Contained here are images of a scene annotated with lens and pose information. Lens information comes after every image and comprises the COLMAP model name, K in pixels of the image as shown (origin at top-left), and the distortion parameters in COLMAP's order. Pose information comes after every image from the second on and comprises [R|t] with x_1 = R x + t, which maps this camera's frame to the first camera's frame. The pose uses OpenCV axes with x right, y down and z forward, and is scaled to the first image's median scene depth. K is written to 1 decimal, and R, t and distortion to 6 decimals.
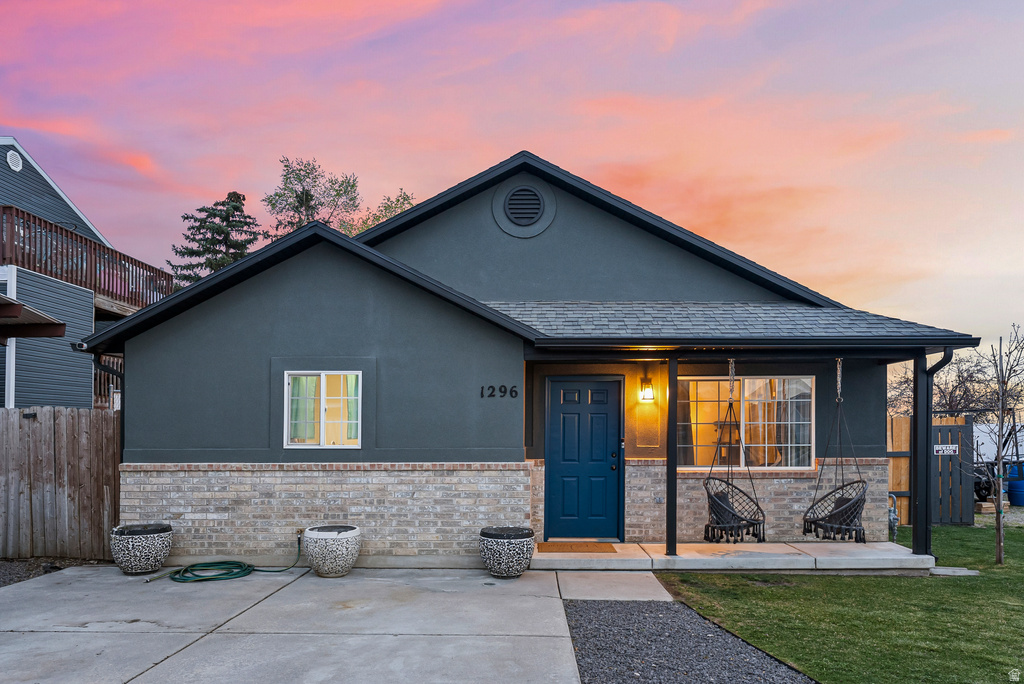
lens RADIAL K [[668.2, 0, 512.0], [0, 668.2, 361.0], [0, 0, 1]] dist [0.001225, -0.000047]
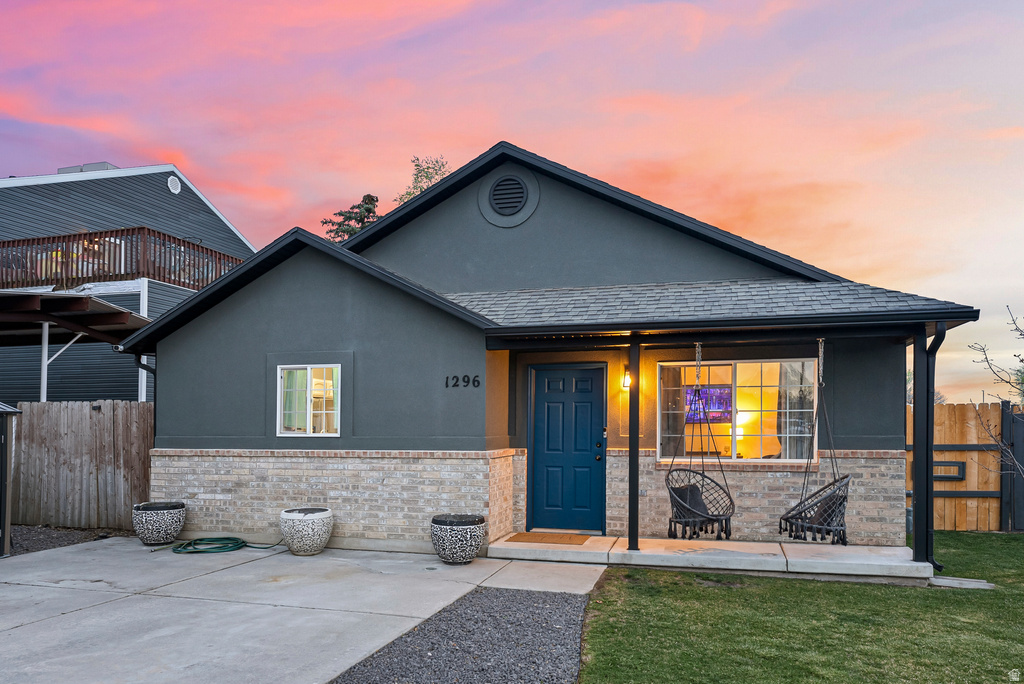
lens RADIAL K [[692.9, 0, 512.0], [0, 692.9, 342.0], [0, 0, 1]] dist [0.000287, 0.001272]
pose [[0.968434, -0.029569, -0.247510, 0.317863], [0.027036, 0.999542, -0.013629, 0.002158], [0.247799, 0.006507, 0.968790, -0.005553]]
